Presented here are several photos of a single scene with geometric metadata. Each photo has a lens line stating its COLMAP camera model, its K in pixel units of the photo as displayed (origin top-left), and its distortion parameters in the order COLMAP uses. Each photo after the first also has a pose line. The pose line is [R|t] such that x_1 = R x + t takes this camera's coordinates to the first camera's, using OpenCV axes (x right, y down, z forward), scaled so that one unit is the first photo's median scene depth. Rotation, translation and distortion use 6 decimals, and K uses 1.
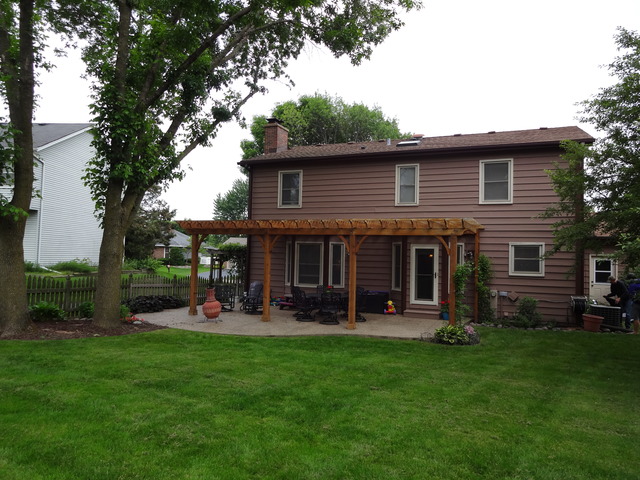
lens RADIAL K [[474.0, 0, 319.9], [0, 474.0, 239.4], [0, 0, 1]] dist [-0.018198, 0.011970]
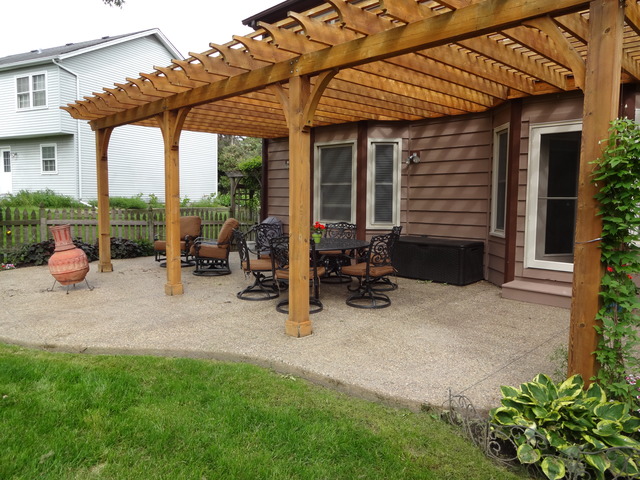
lens RADIAL K [[474.0, 0, 321.3], [0, 474.0, 238.5], [0, 0, 1]] dist [-0.018198, 0.011970]
pose [[0.917237, 0.020872, -0.397795, 0.184174], [0.021791, 0.994502, 0.102426, 0.060682], [0.397746, -0.102617, 0.911739, 0.524016]]
